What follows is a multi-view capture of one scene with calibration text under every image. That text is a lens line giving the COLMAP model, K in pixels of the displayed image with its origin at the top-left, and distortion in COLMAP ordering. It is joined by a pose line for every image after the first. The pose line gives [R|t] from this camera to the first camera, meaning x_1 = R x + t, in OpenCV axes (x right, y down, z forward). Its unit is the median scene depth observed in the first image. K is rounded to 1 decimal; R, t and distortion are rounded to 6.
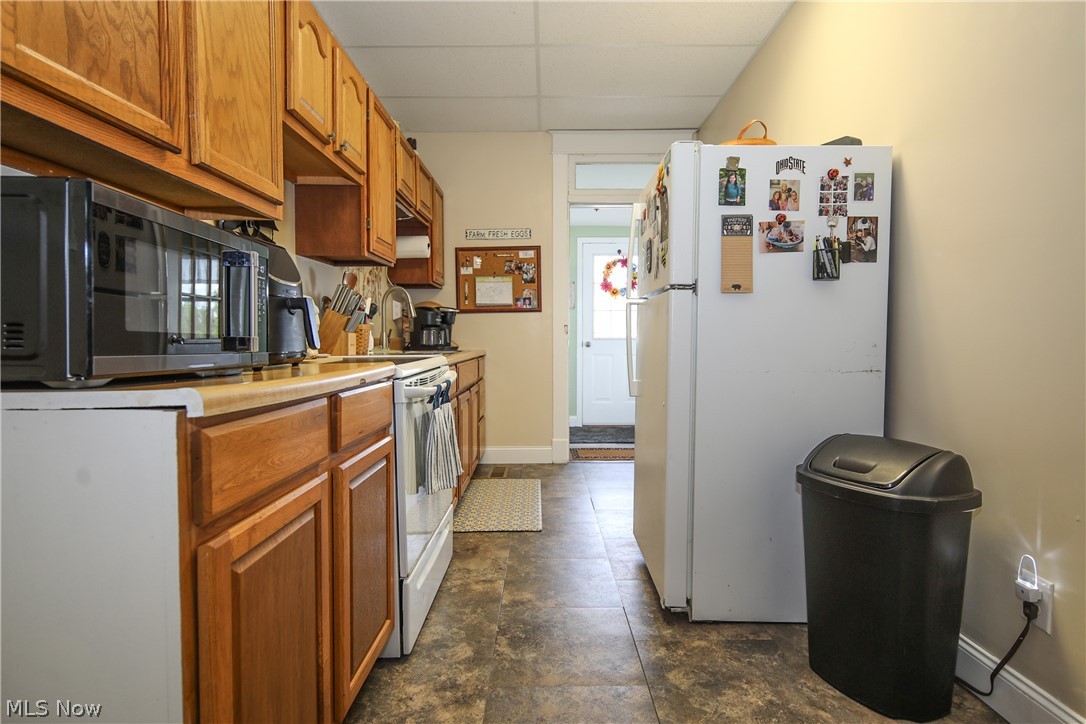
lens RADIAL K [[562.3, 0, 543.0], [0, 562.3, 358.6], [0, 0, 1]] dist [-0.007273, -0.000955]
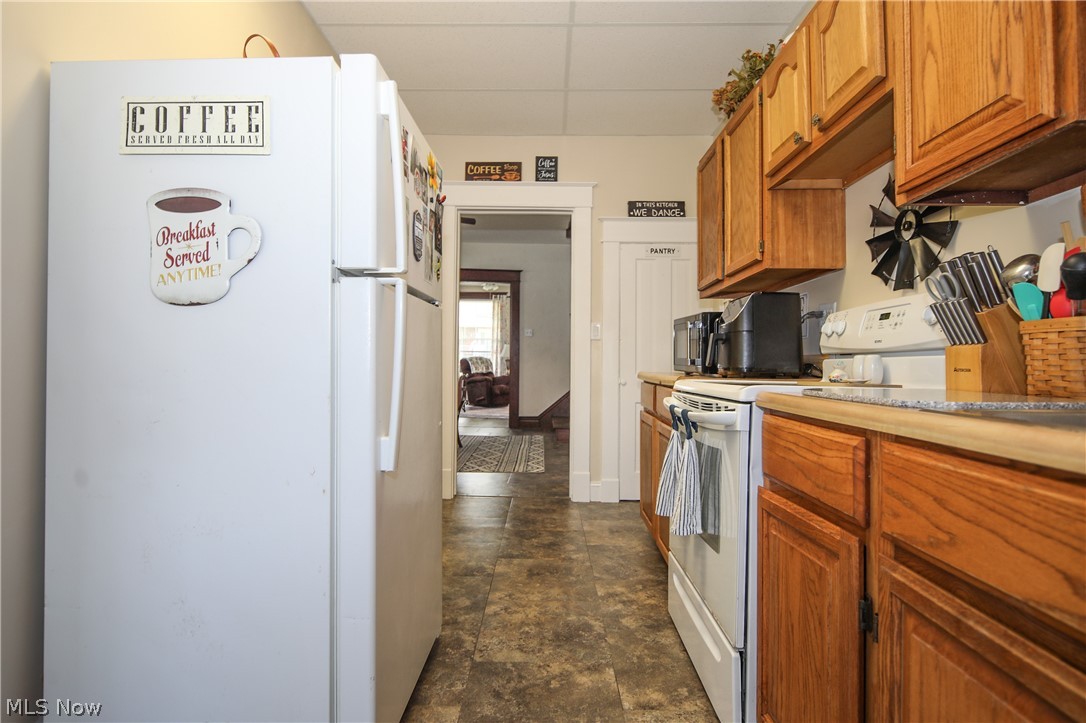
lens RADIAL K [[562.3, 0, 542.7], [0, 562.3, 359.5], [0, 0, 1]] dist [-0.007273, -0.000955]
pose [[-0.999928, -0.004543, 0.011078, 0.027809], [-0.004311, 0.999774, 0.020823, -0.050916], [-0.011170, 0.020774, -0.999722, 2.035724]]
